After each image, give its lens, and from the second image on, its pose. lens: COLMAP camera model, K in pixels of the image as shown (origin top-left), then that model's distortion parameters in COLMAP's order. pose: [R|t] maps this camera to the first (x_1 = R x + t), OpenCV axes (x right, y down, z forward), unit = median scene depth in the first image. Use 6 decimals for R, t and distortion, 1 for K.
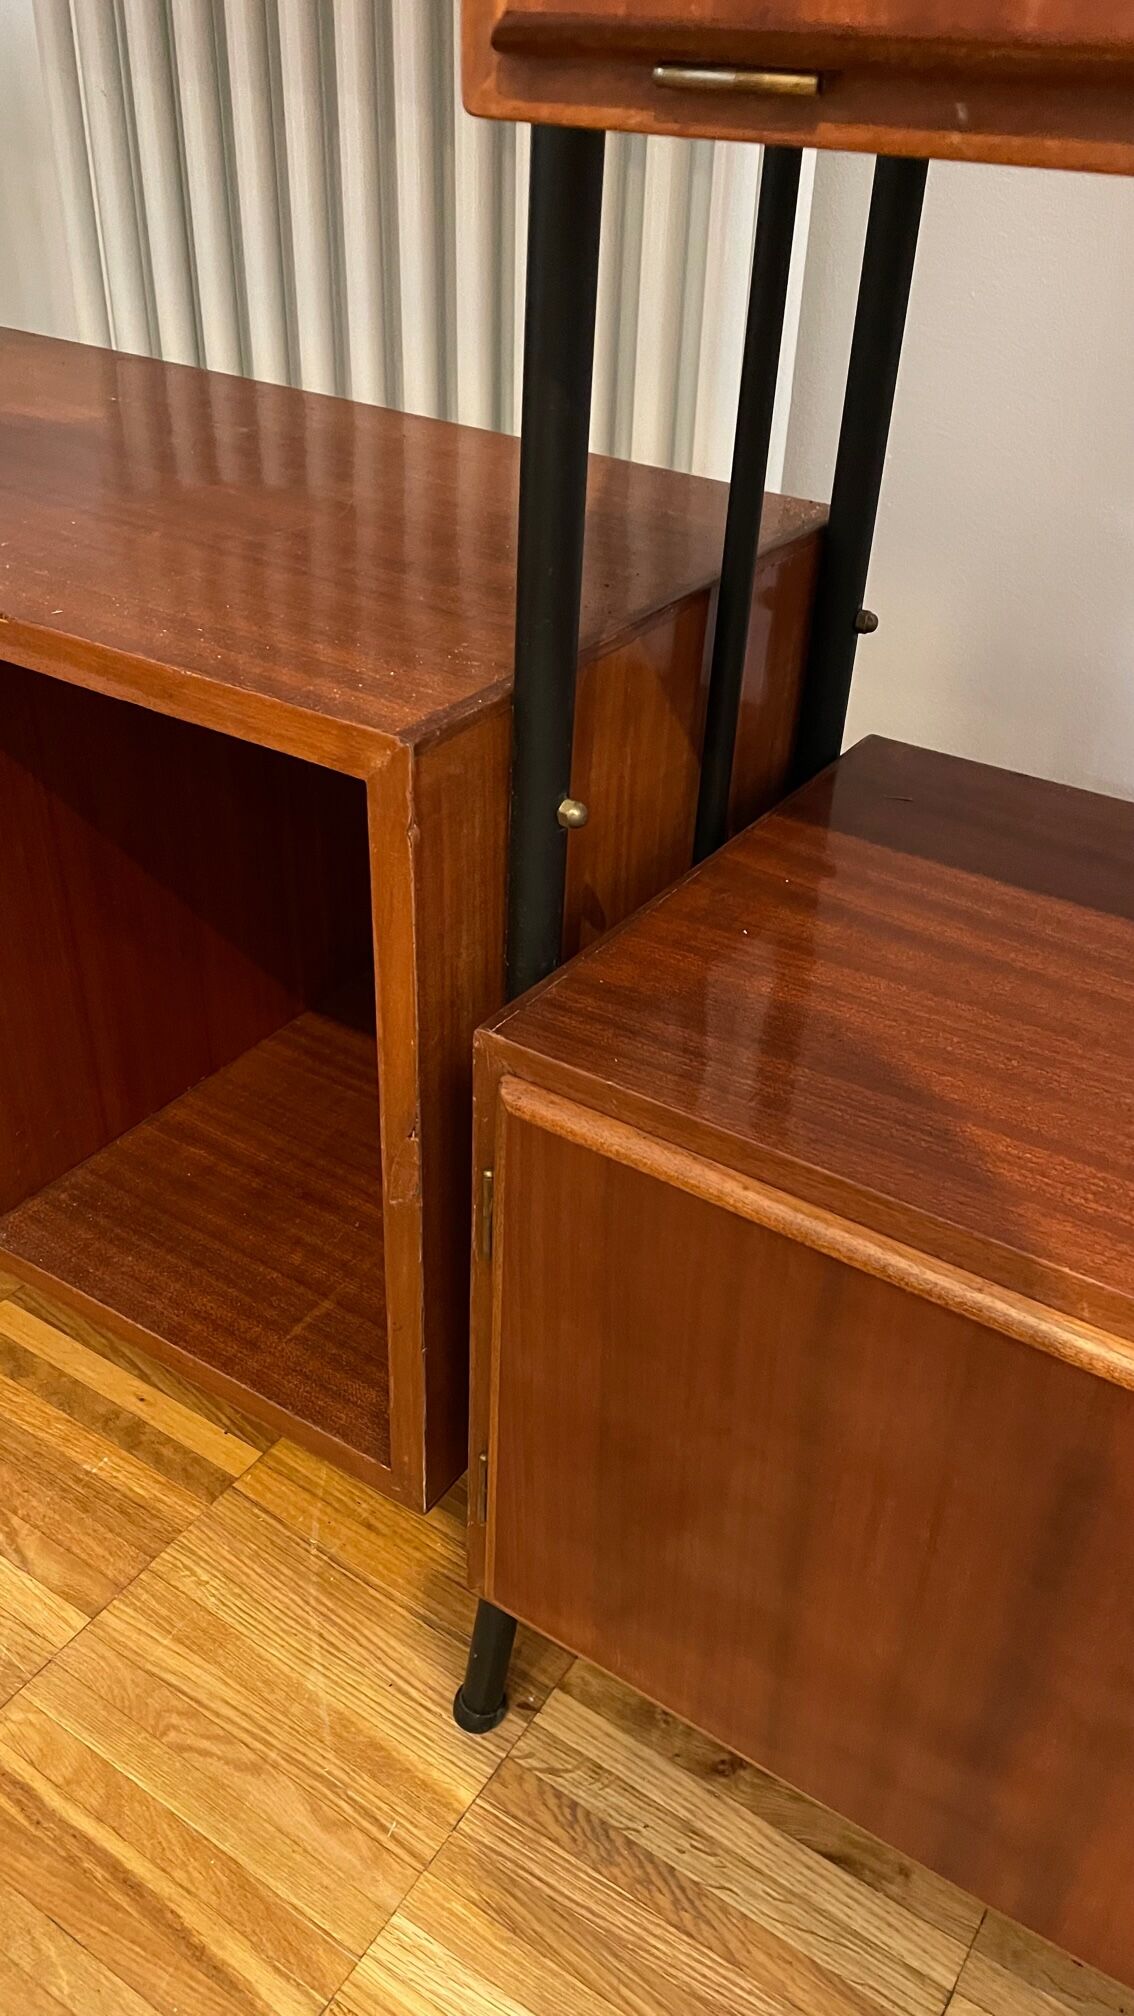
lens RADIAL K [[1557.8, 0, 603.4], [0, 1557.8, 965.3], [0, 0, 1]] dist [0.011049, -0.019841]
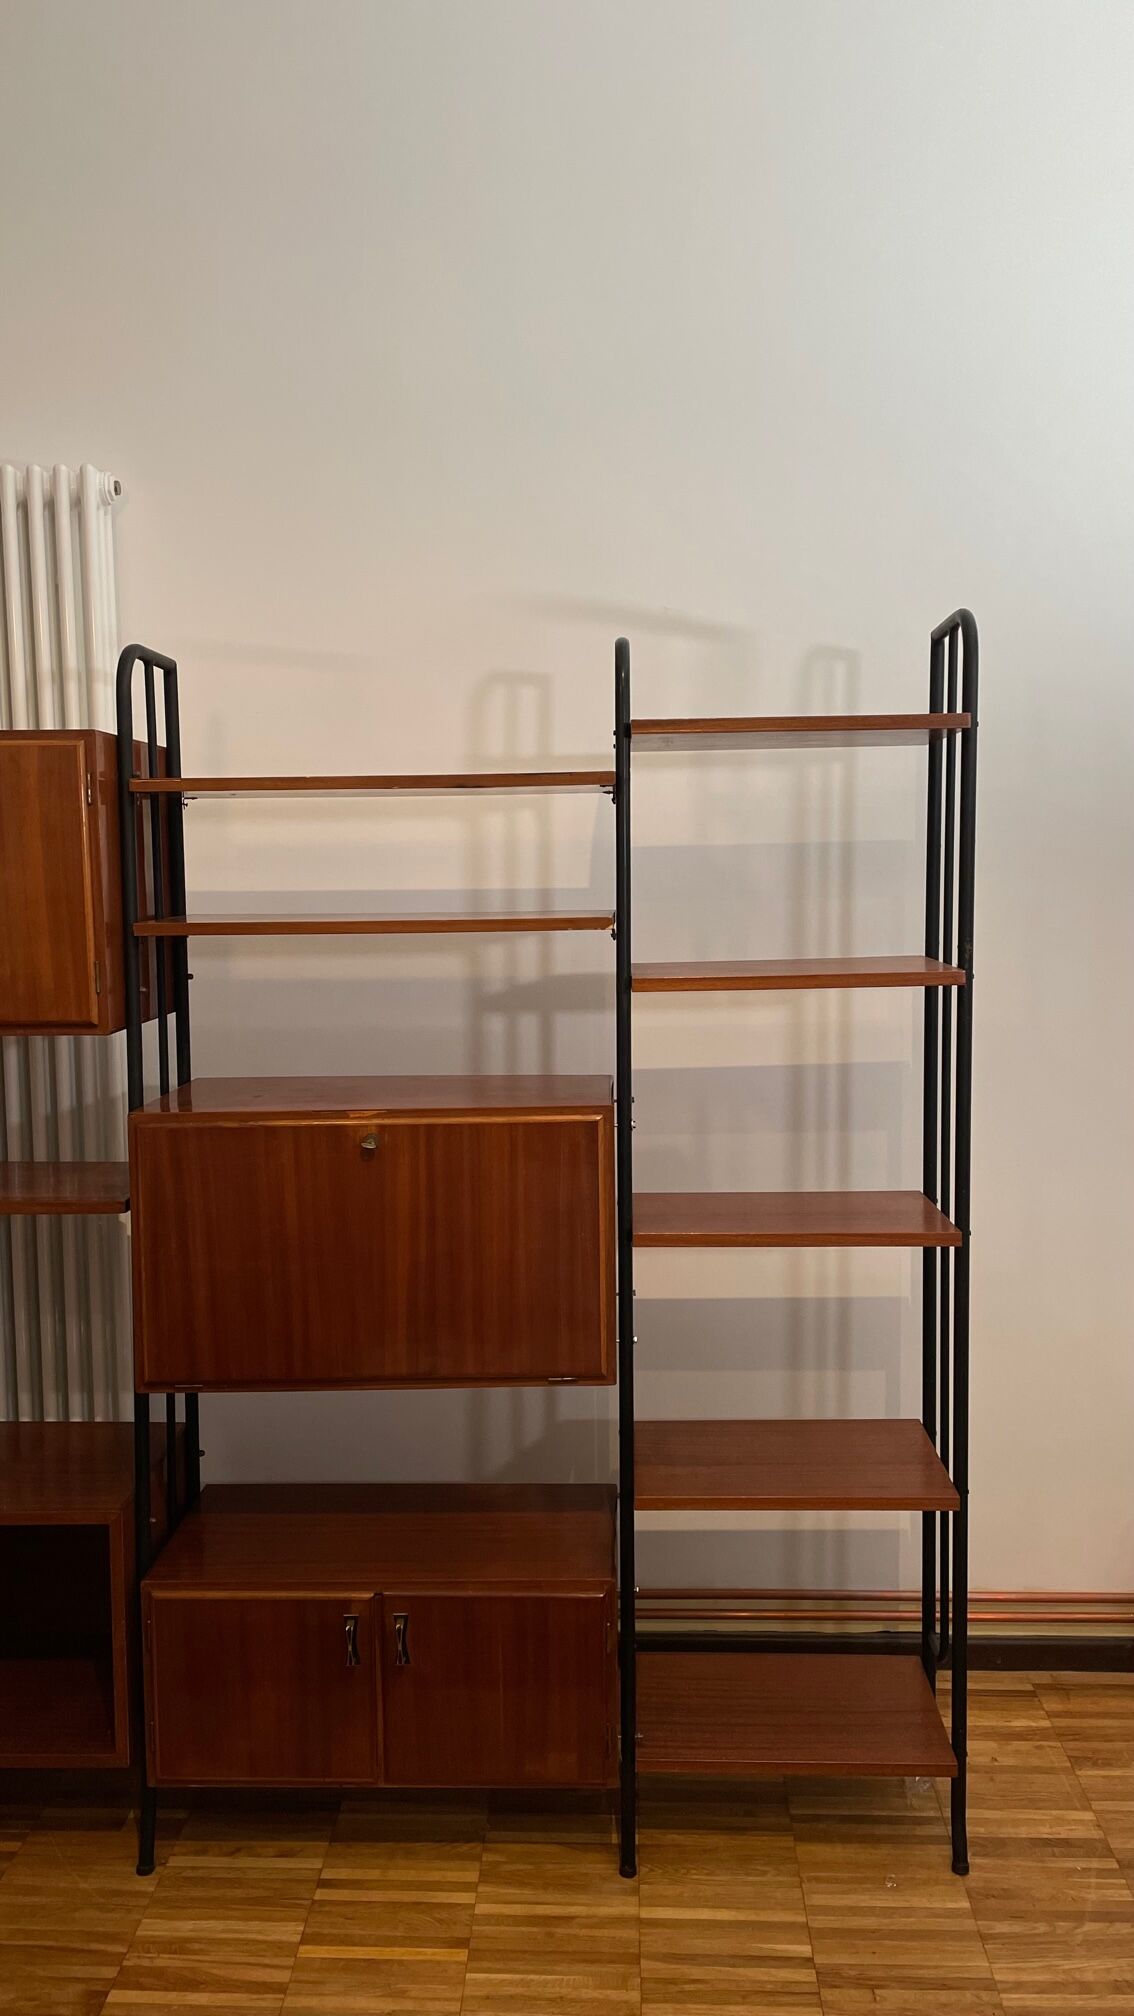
lens RADIAL K [[1523.5, 0, 564.5], [0, 1523.5, 991.1], [0, 0, 1]] dist [0.088433, -0.116055]
pose [[0.864375, -0.102162, 0.492360, -0.676197], [0.310526, 0.878587, -0.362849, 0.351469], [-0.395512, 0.466528, 0.791153, -2.375134]]
